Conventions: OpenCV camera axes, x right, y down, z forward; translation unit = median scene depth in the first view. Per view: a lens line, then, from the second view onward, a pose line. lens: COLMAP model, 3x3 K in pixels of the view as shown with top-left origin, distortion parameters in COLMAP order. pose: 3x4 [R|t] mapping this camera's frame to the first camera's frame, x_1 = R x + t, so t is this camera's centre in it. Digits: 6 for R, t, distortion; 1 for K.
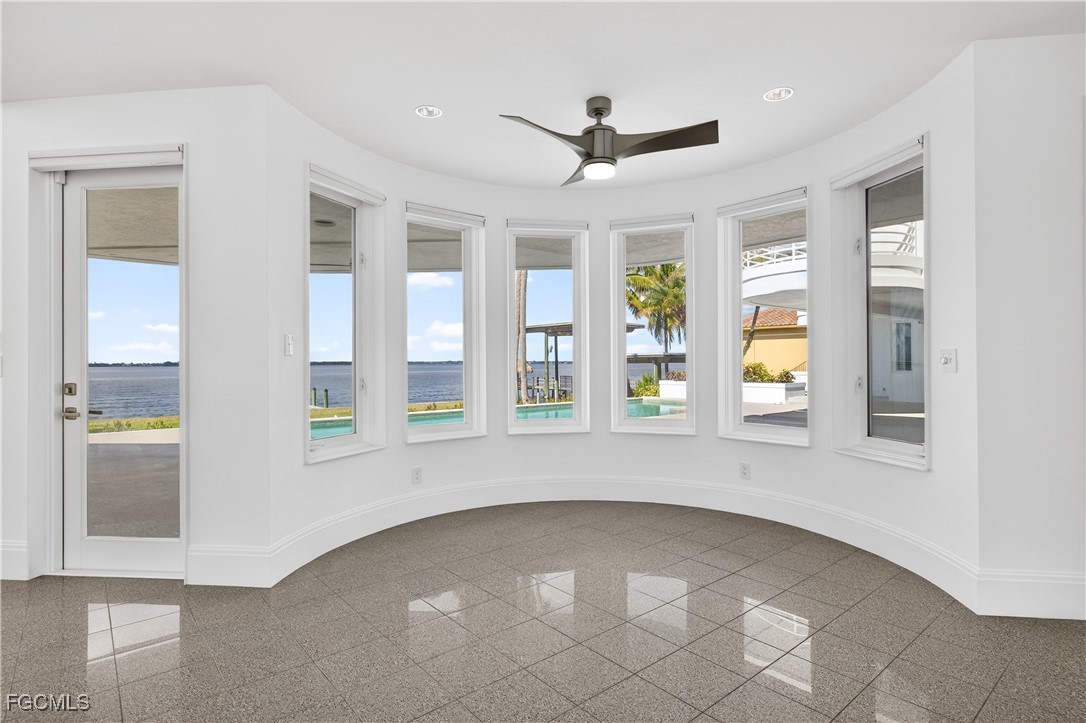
lens RADIAL K [[546.9, 0, 543.8], [0, 546.9, 359.3], [0, 0, 1]] dist [0.000719, 0.000051]
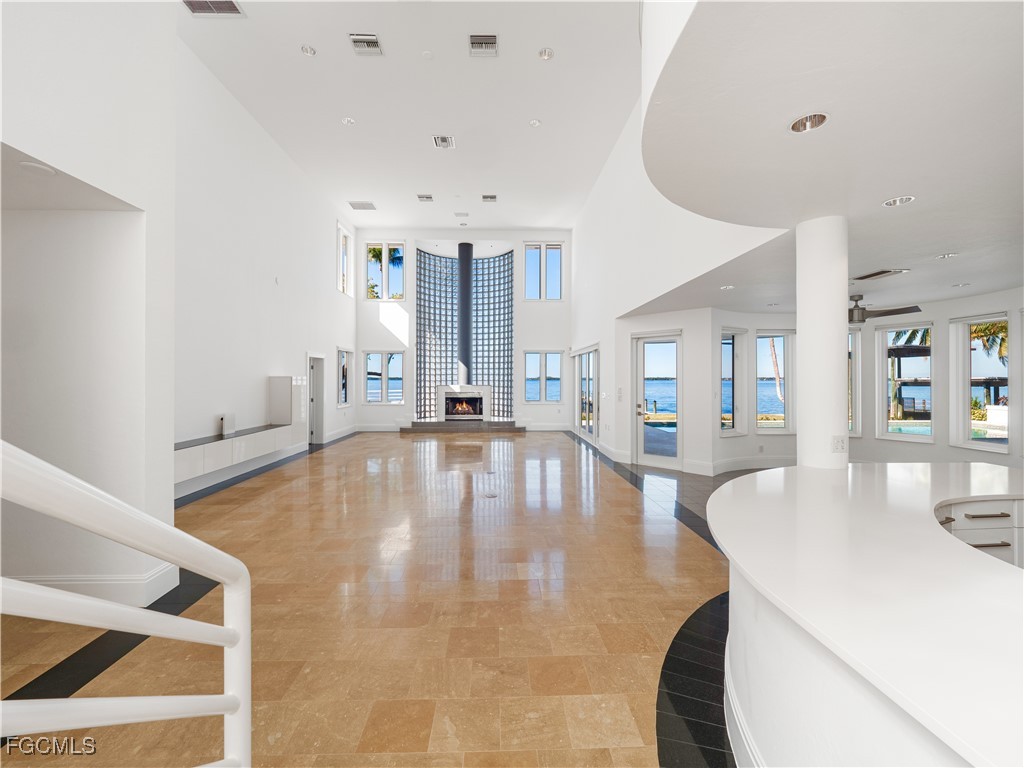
lens RADIAL K [[434.2, 0, 514.2], [0, 434.2, 376.3], [0, 0, 1]] dist [-0.000238, 0.000027]
pose [[0.790013, 0.003263, -0.613082, 0.081156], [-0.001921, 0.999994, 0.002847, -0.118924], [0.613088, -0.001071, 0.790014, -1.373543]]
